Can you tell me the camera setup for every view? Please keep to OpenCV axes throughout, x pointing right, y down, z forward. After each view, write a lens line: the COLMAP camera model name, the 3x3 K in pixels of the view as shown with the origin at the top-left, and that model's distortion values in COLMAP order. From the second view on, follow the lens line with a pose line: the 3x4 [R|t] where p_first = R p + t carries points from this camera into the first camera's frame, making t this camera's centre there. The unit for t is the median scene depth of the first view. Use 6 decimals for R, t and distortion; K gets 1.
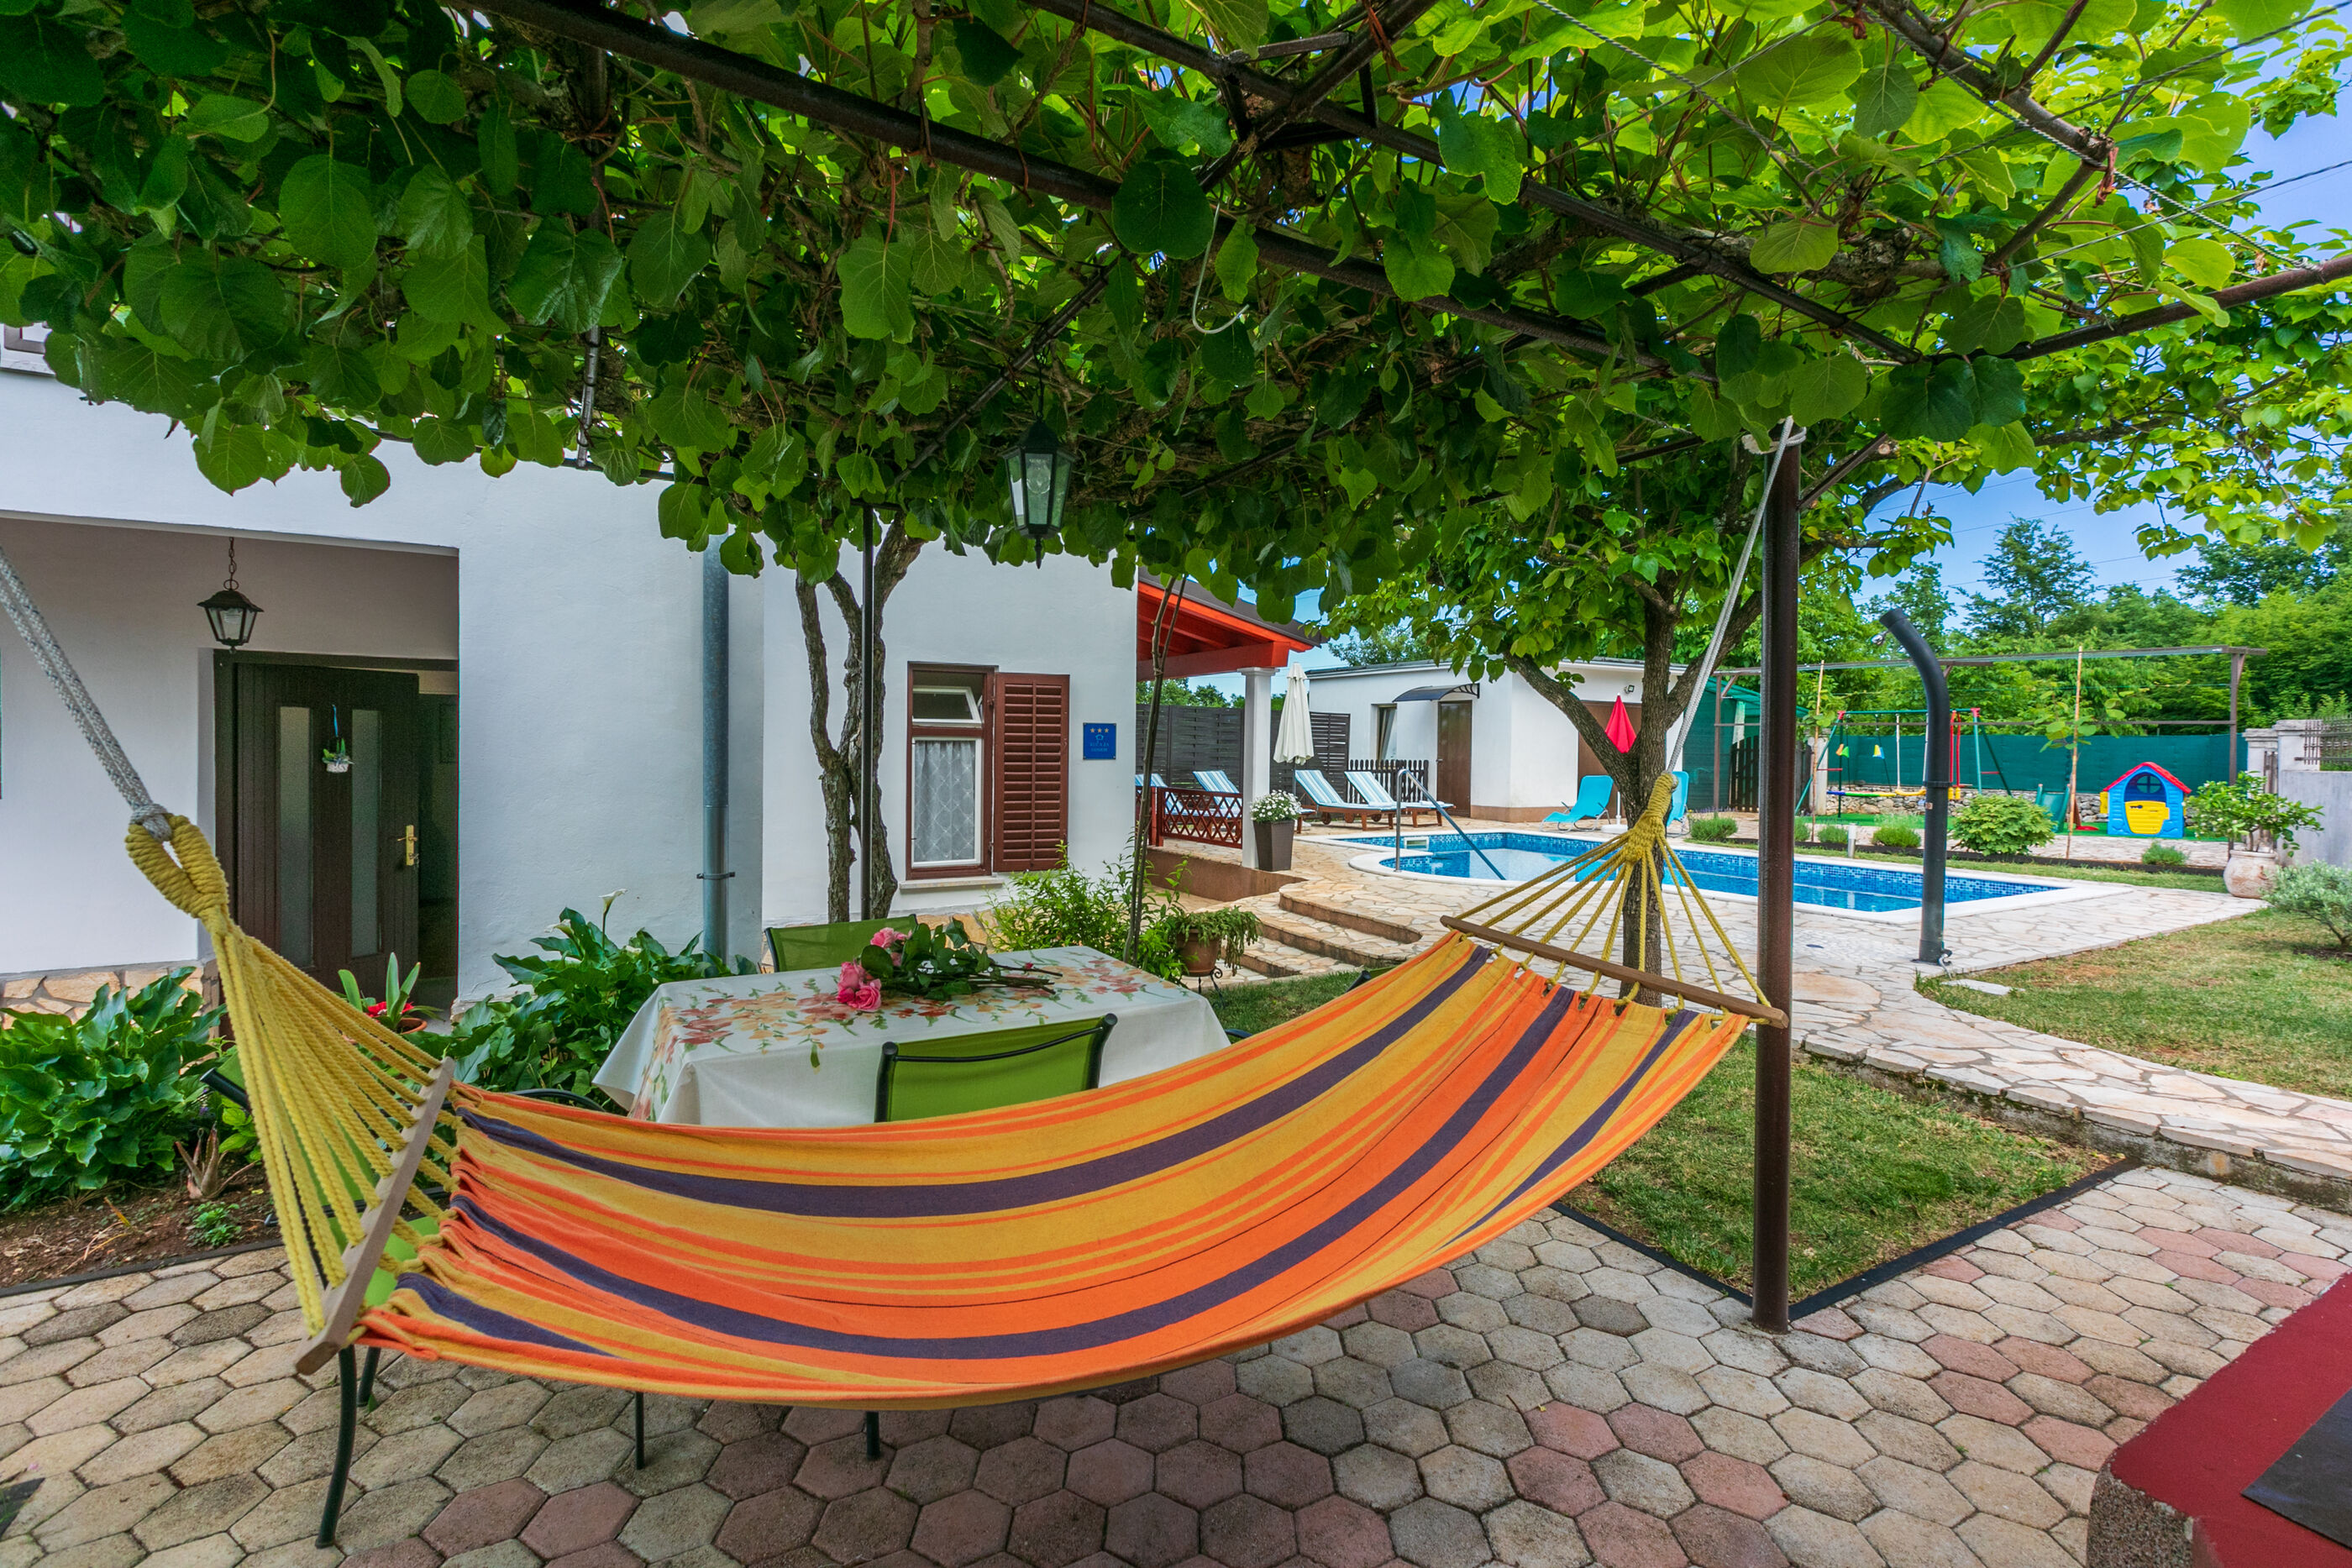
lens RADIAL K [[1061.3, 0, 1169.5], [0, 1061.3, 739.3], [0, 0, 1]] dist [0.002203, -0.000766]
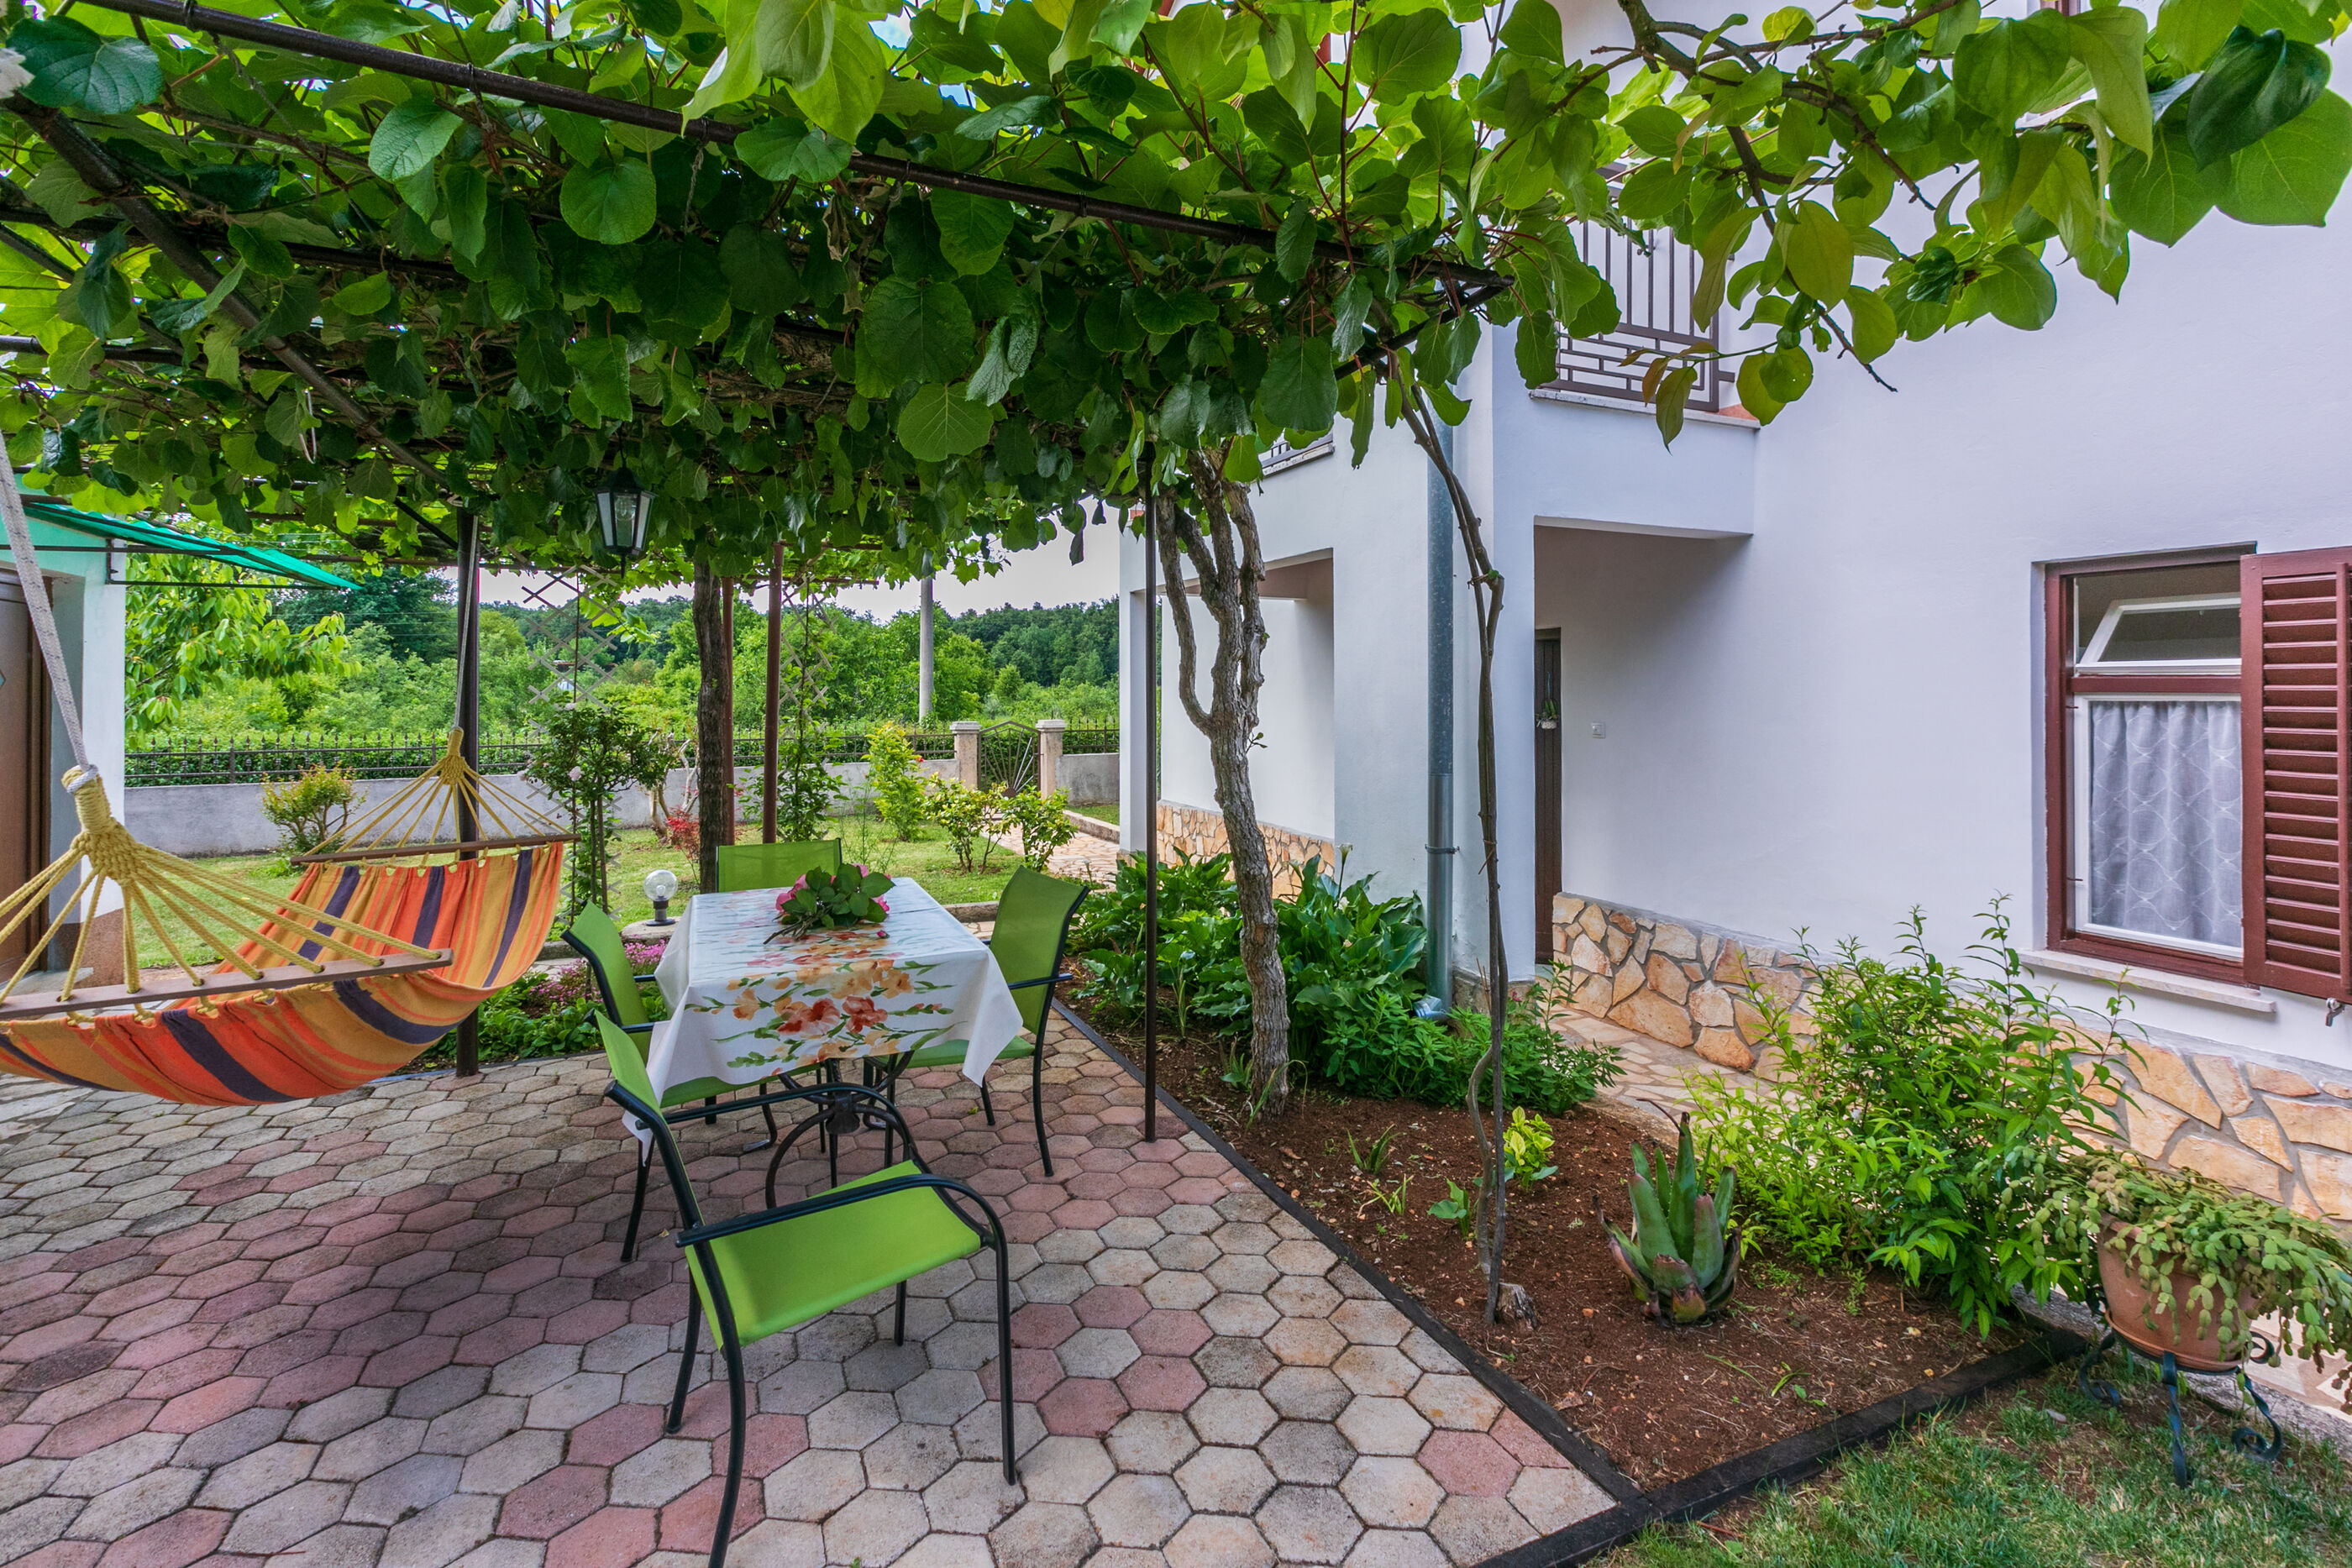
lens RADIAL K [[1063.6, 0, 1176.9], [0, 1063.6, 722.3], [0, 0, 1]] dist [0.000018, 0.000171]
pose [[-0.096743, 0.020948, -0.995089, 0.338484], [0.006382, 0.999771, 0.020426, -0.002220], [0.995289, -0.004375, -0.096854, 0.568486]]
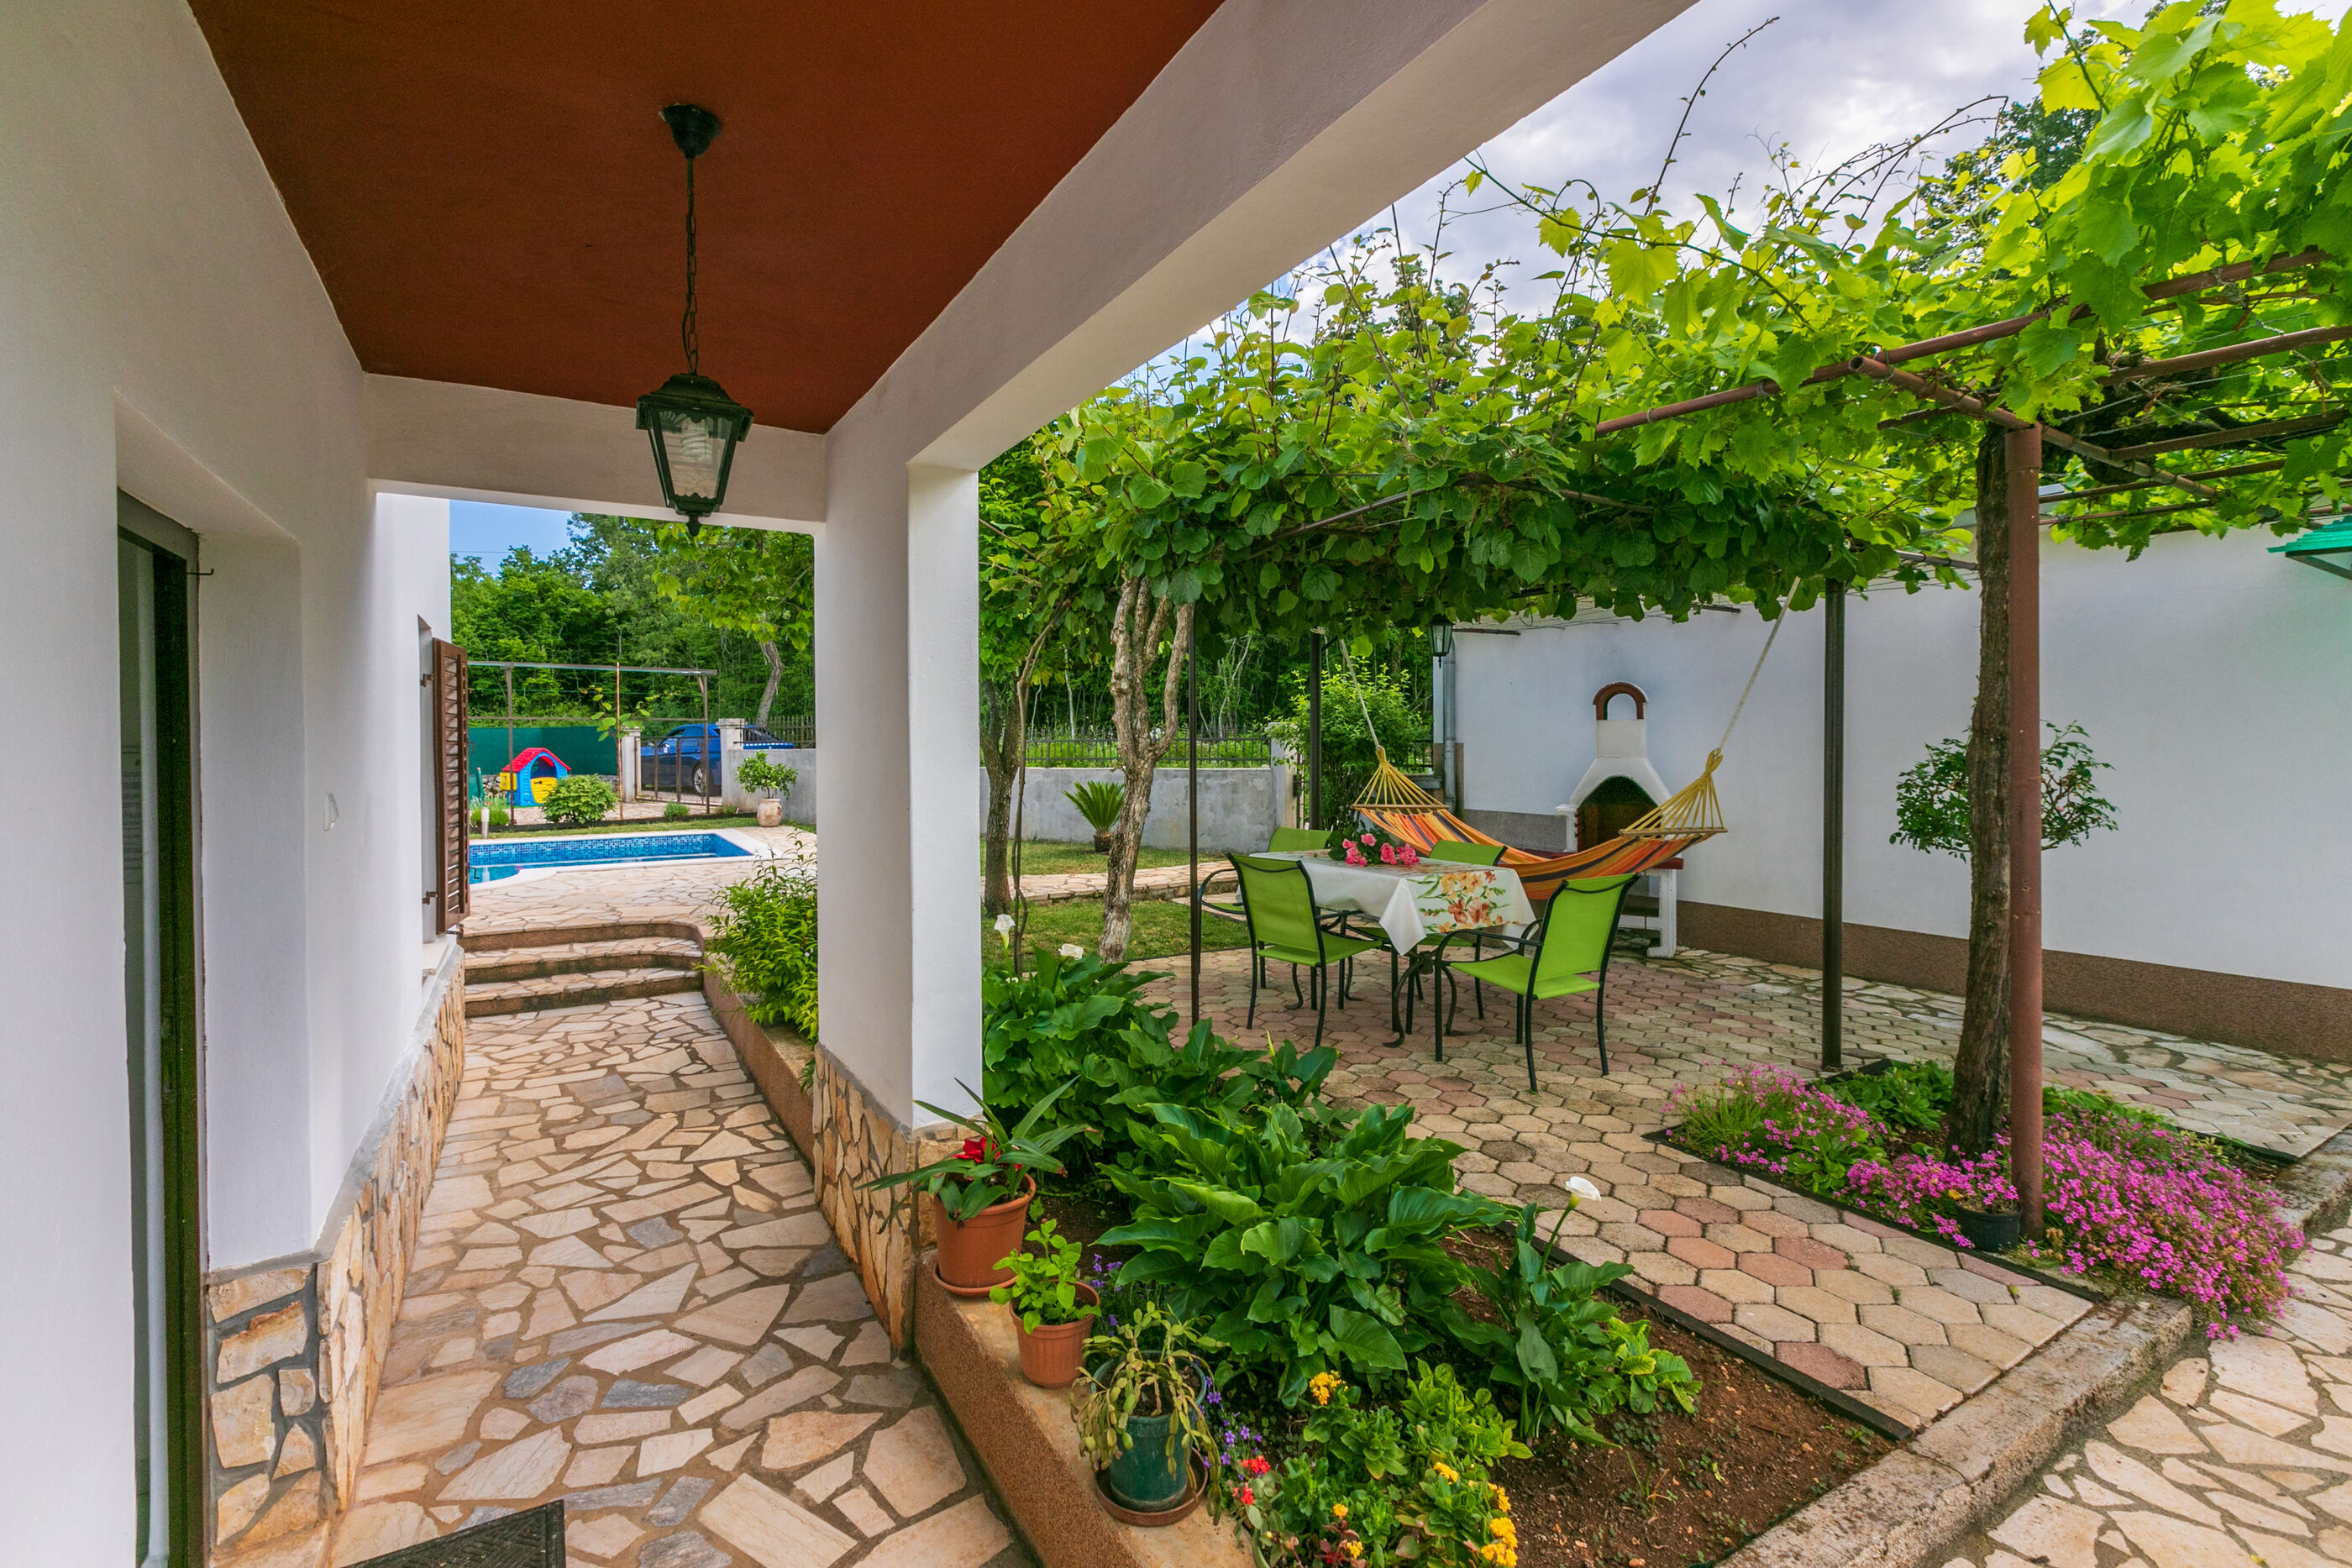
lens RADIAL K [[1061.3, 0, 1169.5], [0, 1061.3, 739.3], [0, 0, 1]] dist [0.002203, -0.000766]
pose [[-0.012914, -0.010994, 0.999856, -0.823953], [0.002246, 0.999937, 0.011023, -0.004533], [-0.999914, 0.002388, -0.012888, 0.523832]]
